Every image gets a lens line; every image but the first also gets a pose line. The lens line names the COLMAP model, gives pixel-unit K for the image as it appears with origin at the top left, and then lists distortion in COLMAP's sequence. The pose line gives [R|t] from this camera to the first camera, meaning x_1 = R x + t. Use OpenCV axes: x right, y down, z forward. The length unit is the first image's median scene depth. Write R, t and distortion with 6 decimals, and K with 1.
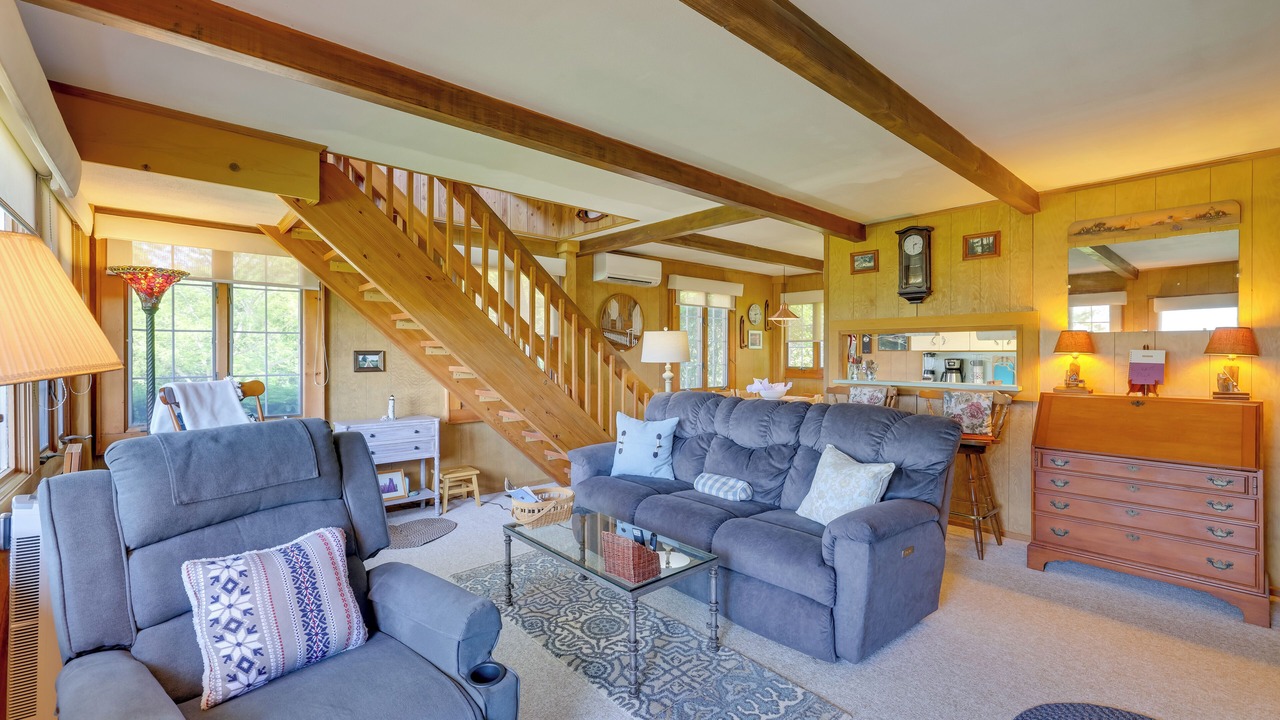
lens RADIAL K [[552.5, 0, 636.9], [0, 552.5, 356.1], [0, 0, 1]] dist [0.000327, 0.000037]
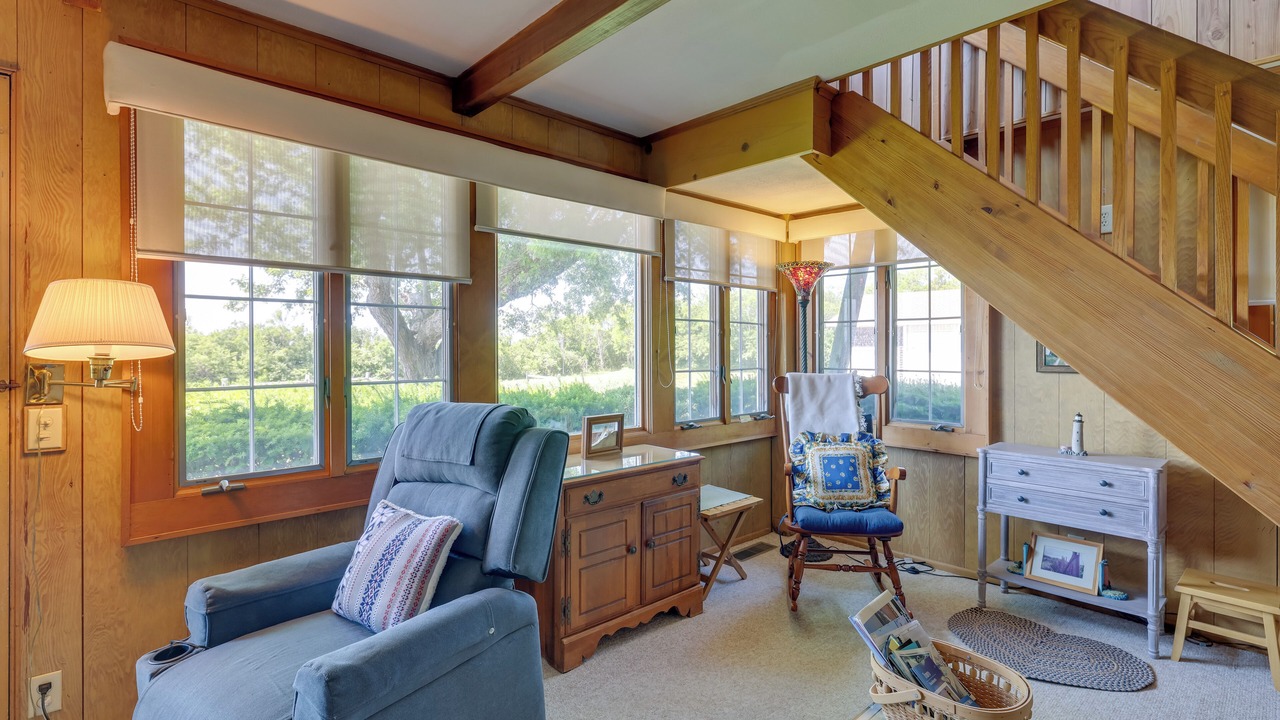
lens RADIAL K [[600.0, 0, 636.3], [0, 600.0, 360.1], [0, 0, 1]] dist [0.004560, -0.000011]
pose [[0.002898, 0.020561, -0.999784, 0.241655], [-0.002932, 0.999784, 0.020553, 0.002026], [0.999992, 0.002872, 0.002958, 0.632115]]
